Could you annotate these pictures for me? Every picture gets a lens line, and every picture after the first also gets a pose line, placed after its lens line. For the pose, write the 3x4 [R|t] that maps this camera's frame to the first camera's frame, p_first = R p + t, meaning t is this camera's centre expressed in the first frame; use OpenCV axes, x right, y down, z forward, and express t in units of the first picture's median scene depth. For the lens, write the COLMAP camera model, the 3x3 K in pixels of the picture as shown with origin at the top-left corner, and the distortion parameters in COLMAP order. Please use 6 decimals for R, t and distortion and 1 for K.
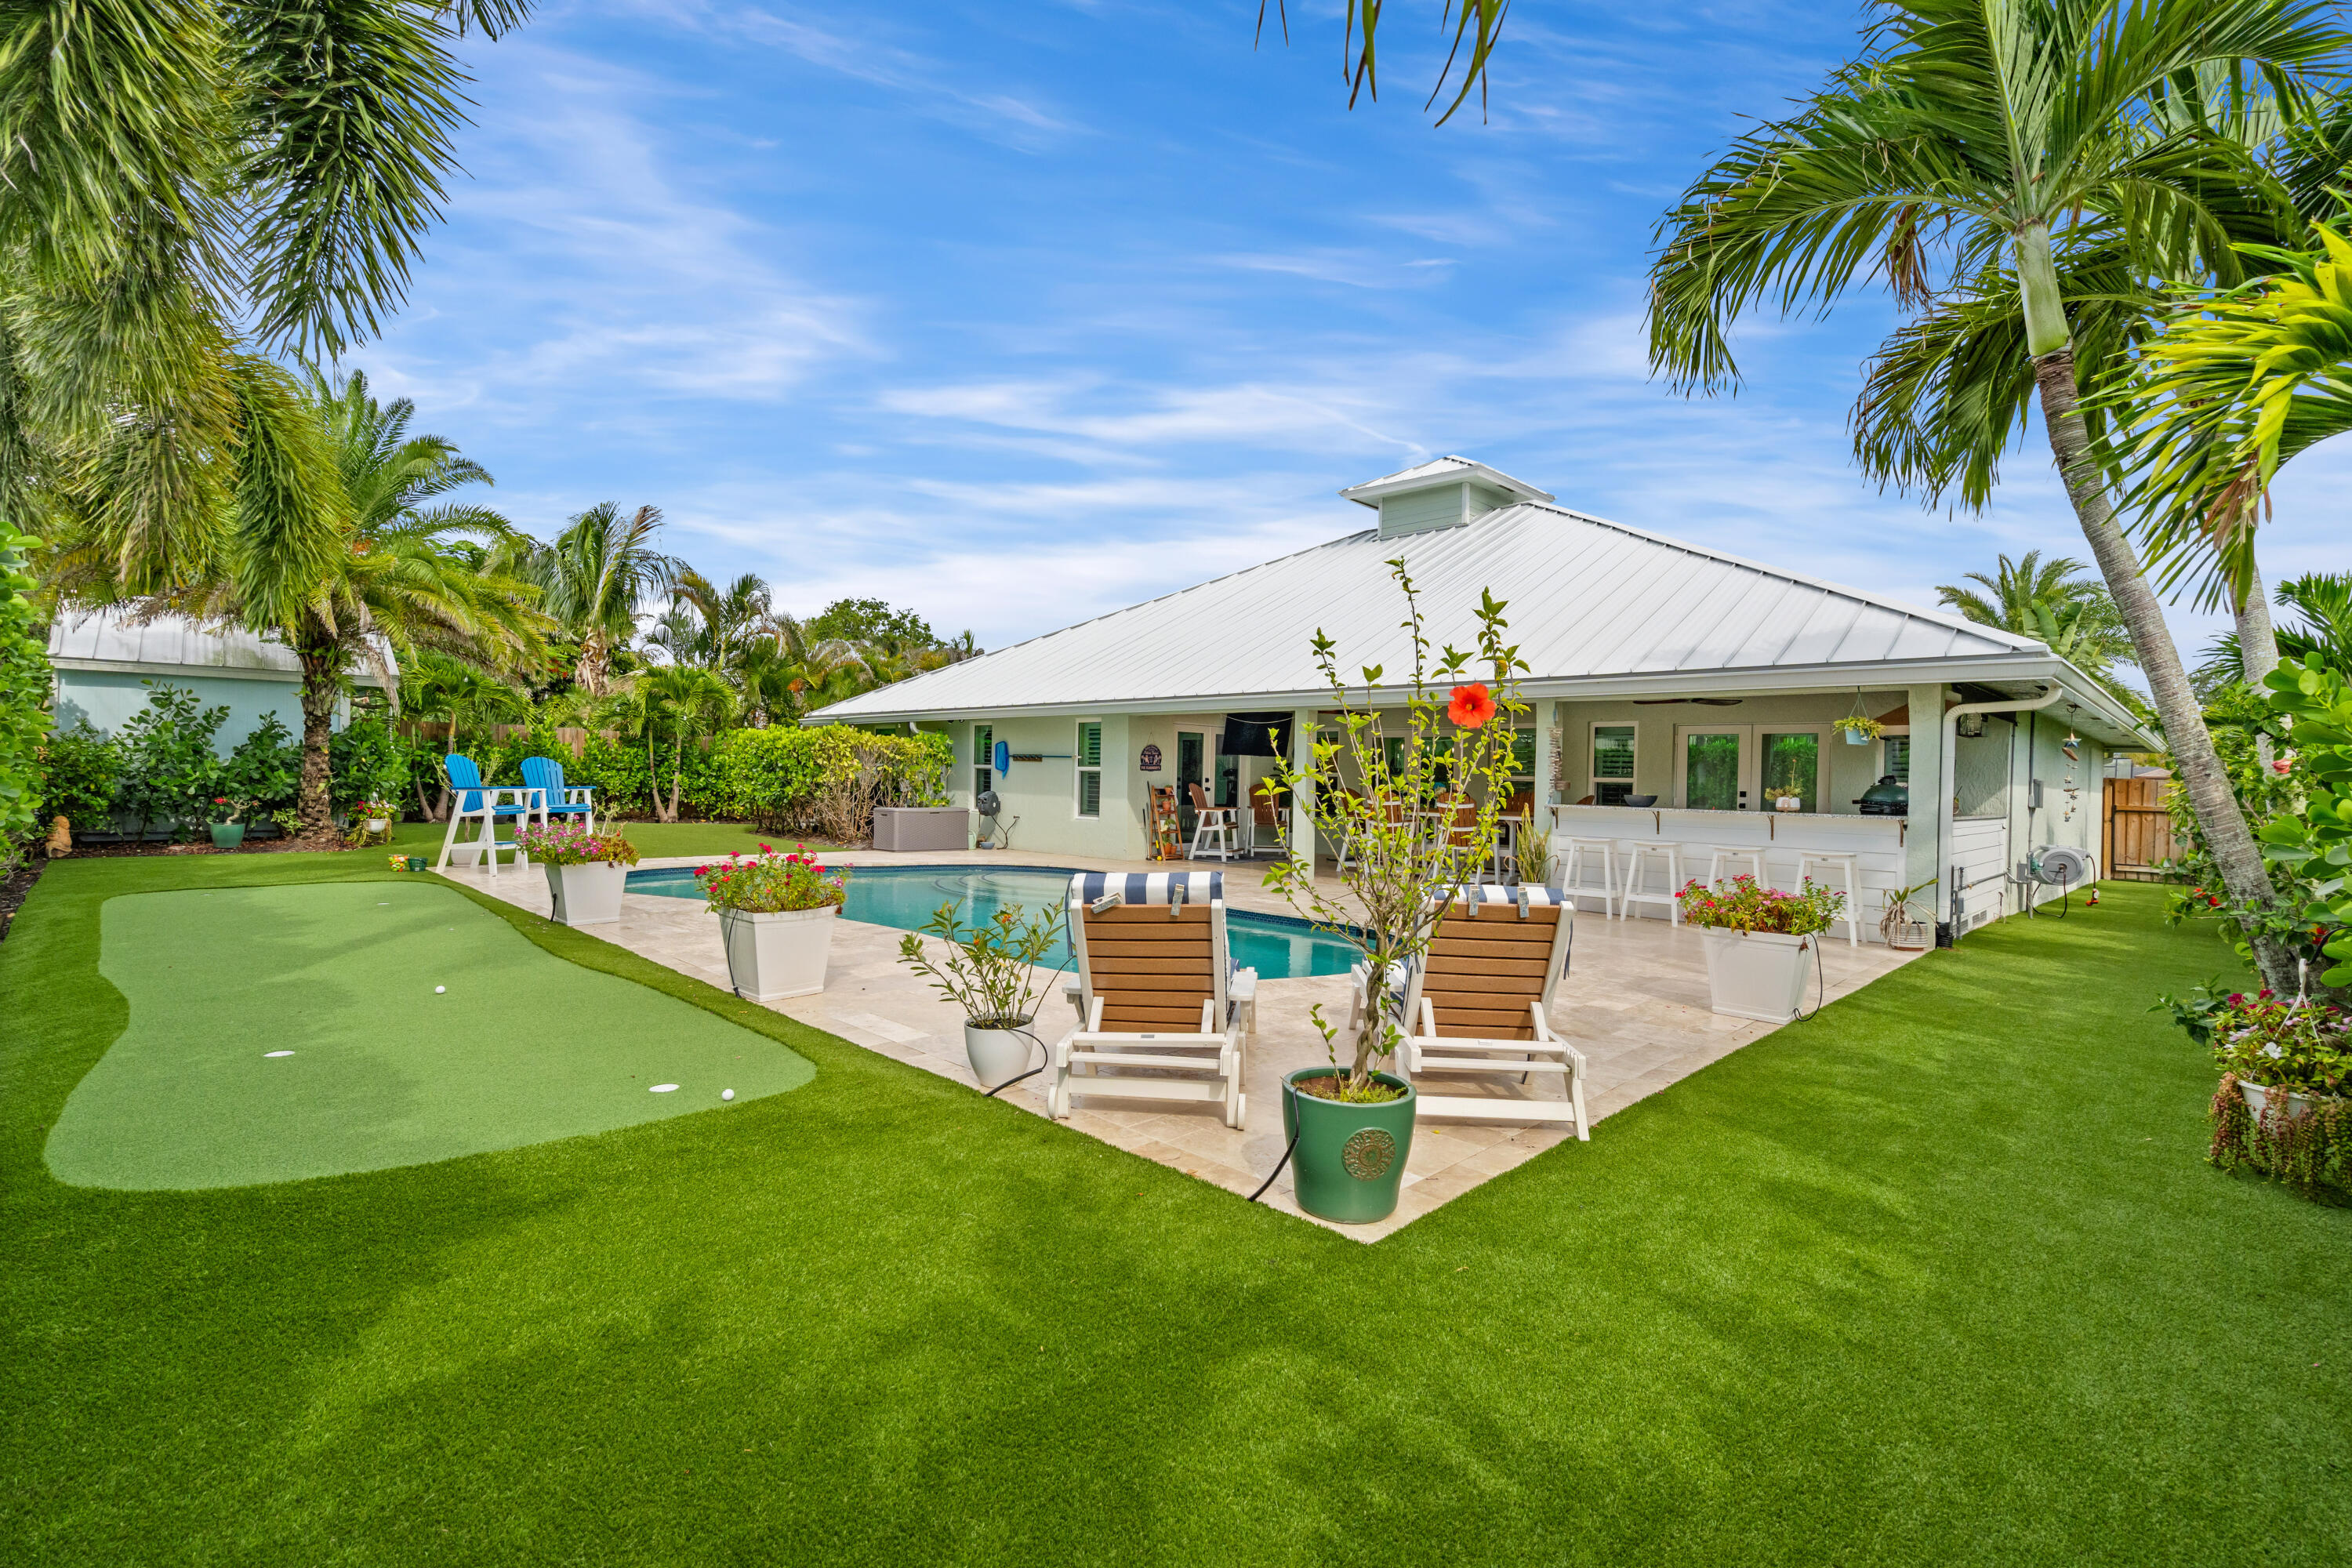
lens RADIAL K [[1083.9, 0, 1181.4], [0, 1083.9, 774.1], [0, 0, 1]] dist [0.004021, 0.000121]
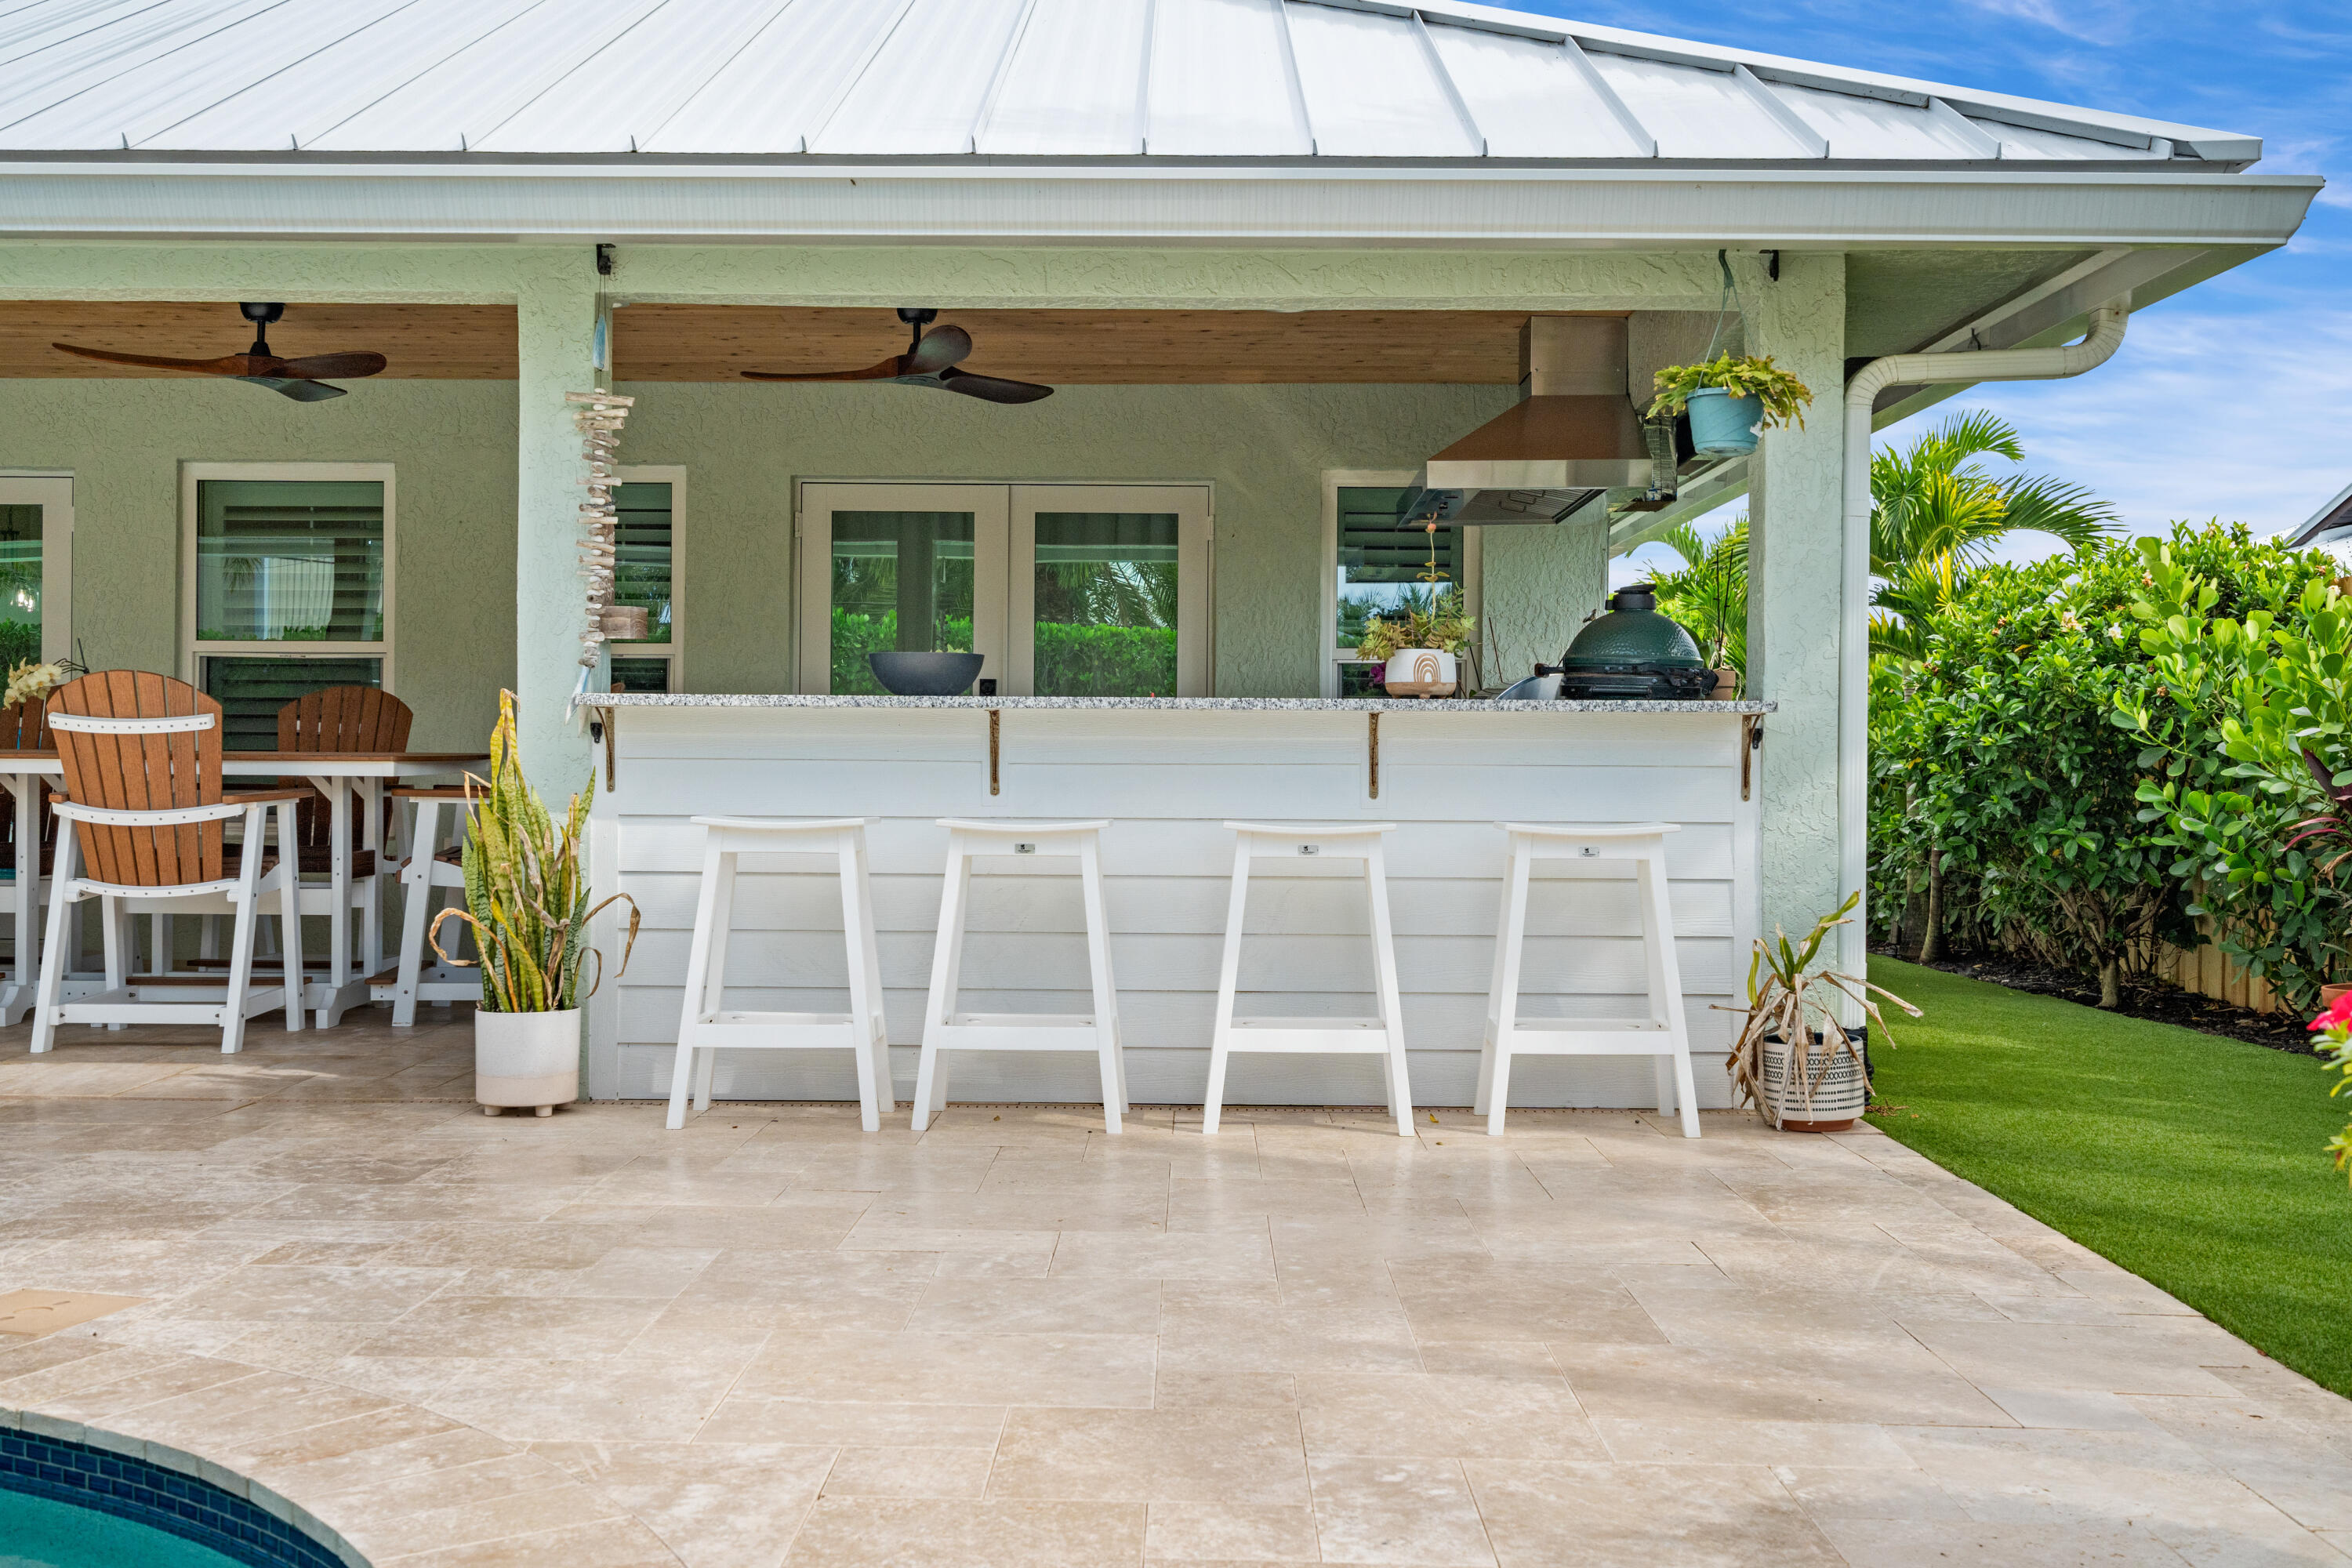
lens RADIAL K [[2274.3, 0, 1179.4], [0, 2274.3, 777.1], [0, 0, 1]] dist [0.016888, 0.000000]
pose [[0.719926, -0.024665, 0.693613, 0.050048], [0.007807, 0.999593, 0.027443, 0.024039], [-0.694007, -0.014342, 0.719825, 0.372847]]
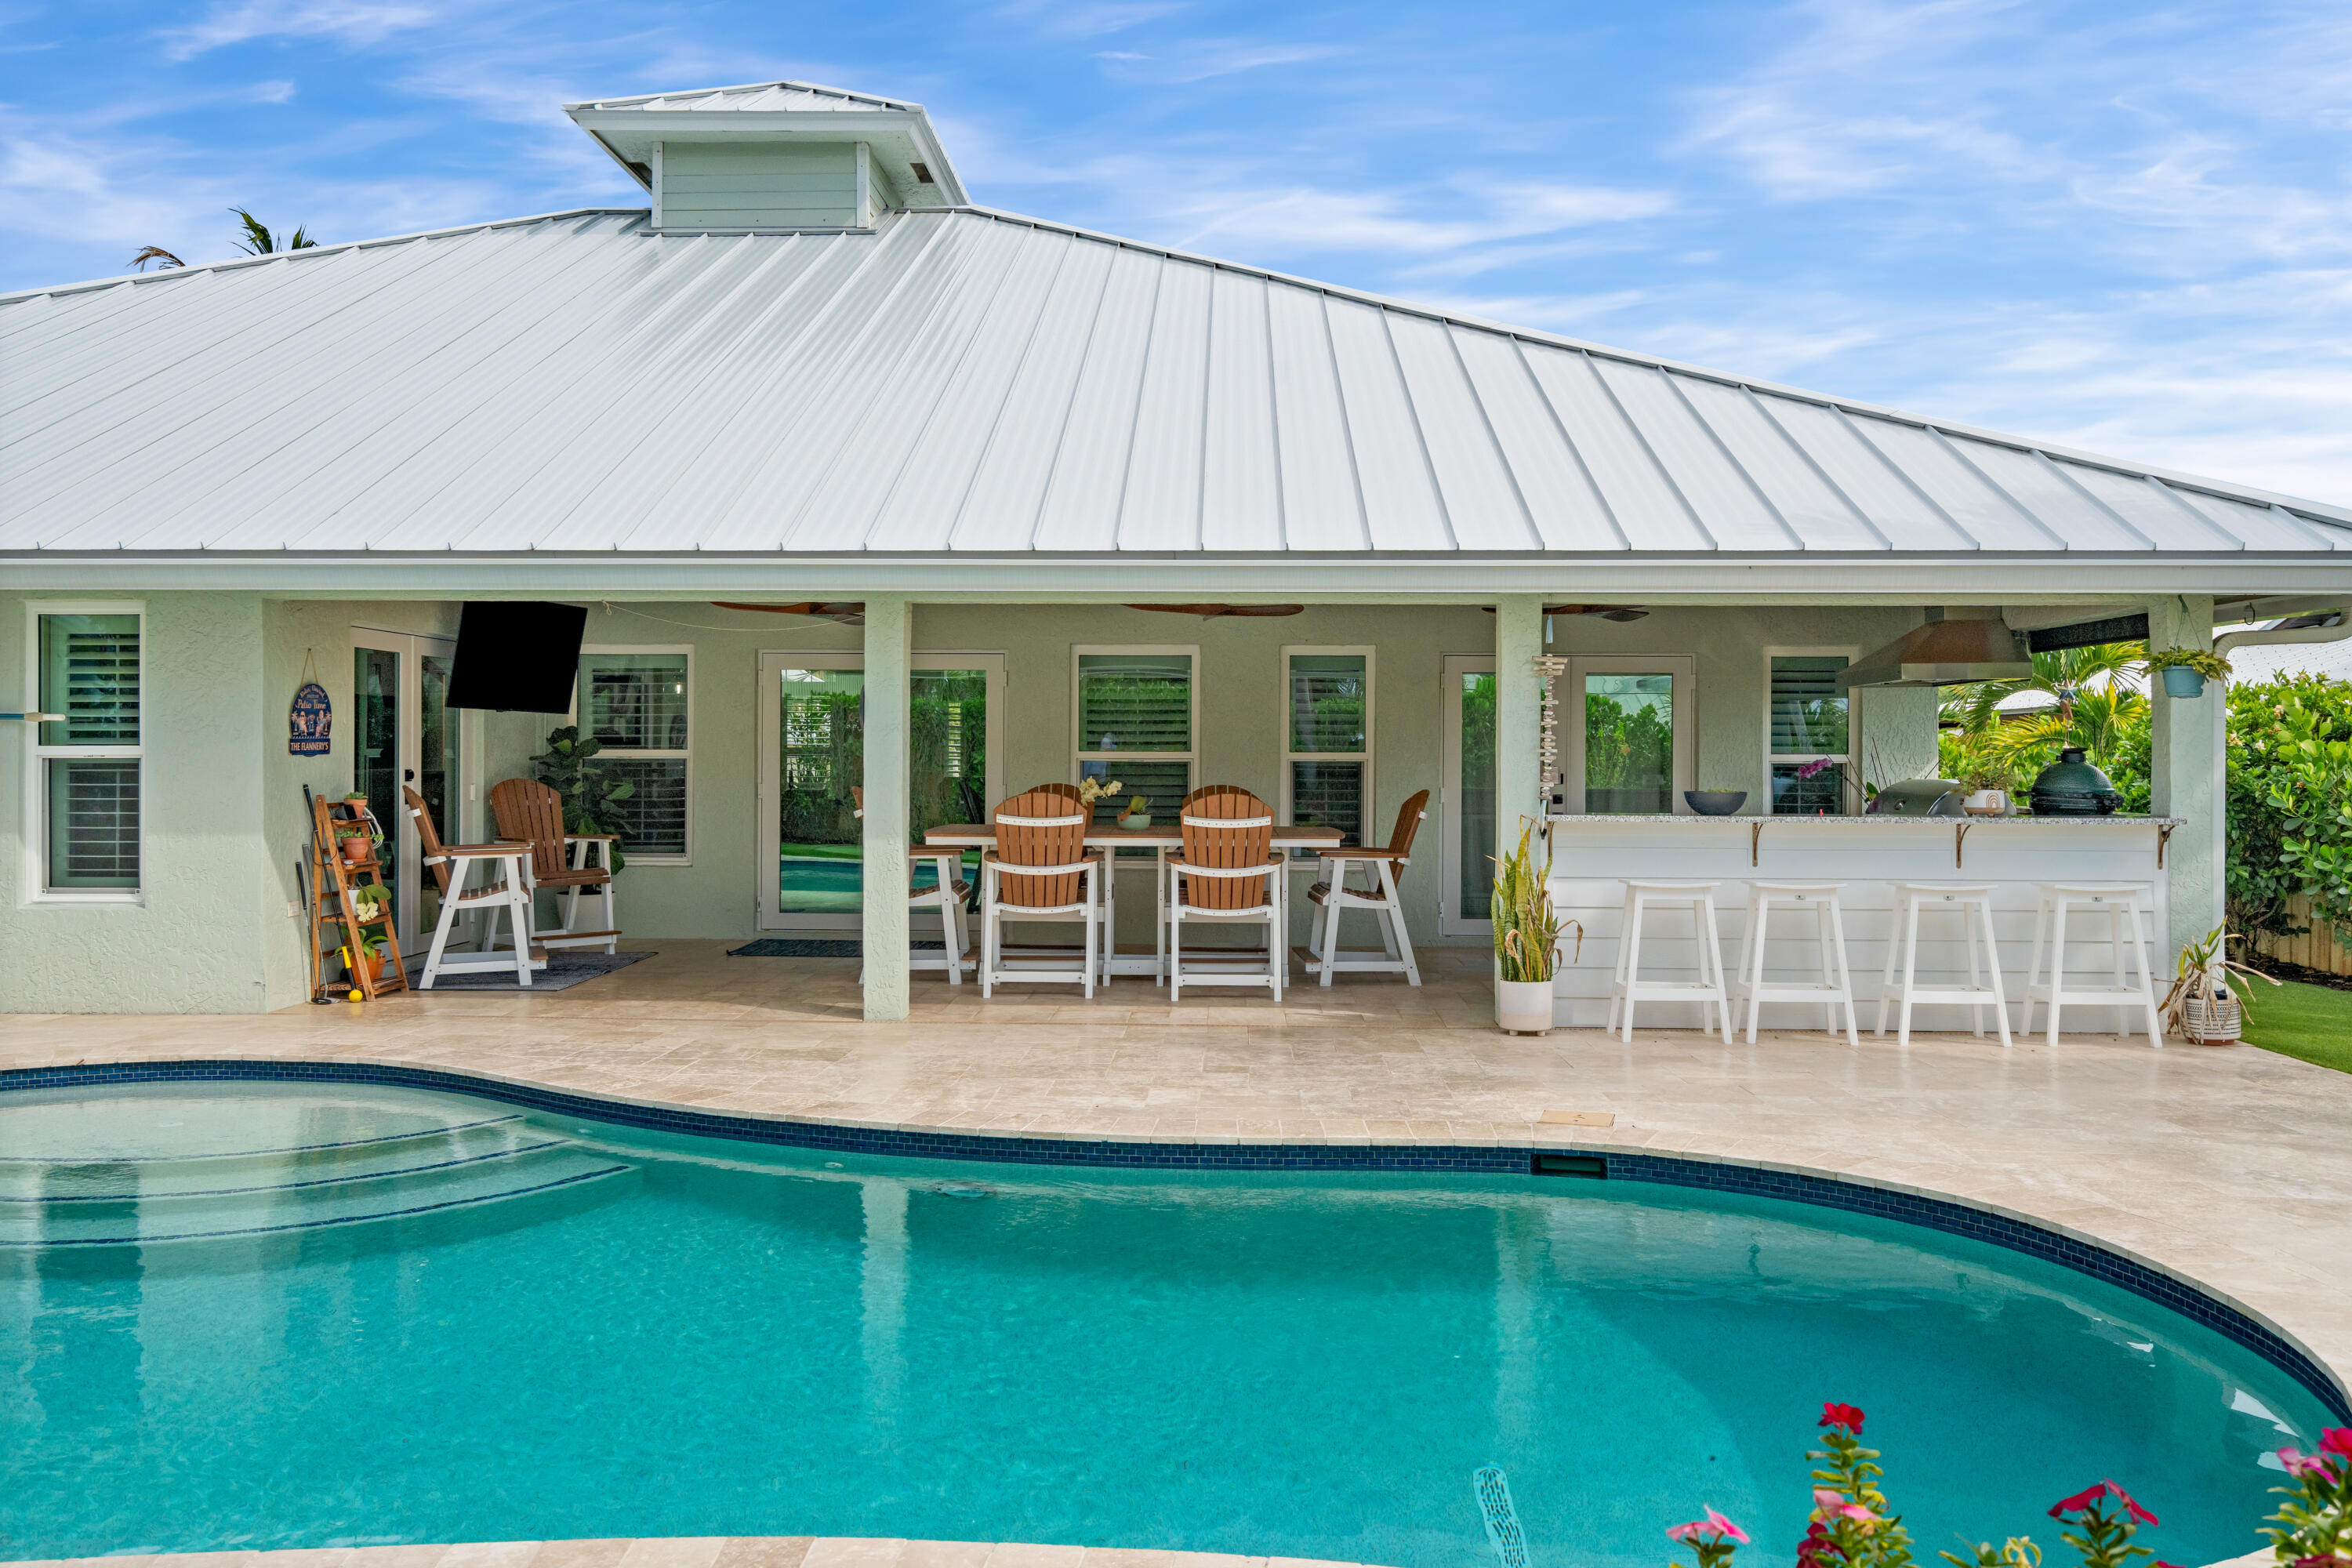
lens RADIAL K [[1821.3, 0, 1190.2], [0, 1821.3, 759.9], [0, 0, 1]] dist [0.022365, 0.001918]
pose [[0.733308, -0.022145, 0.679536, -0.236612], [0.011090, 0.999726, 0.020612, -0.011031], [-0.679806, -0.007578, 0.733352, 0.365802]]
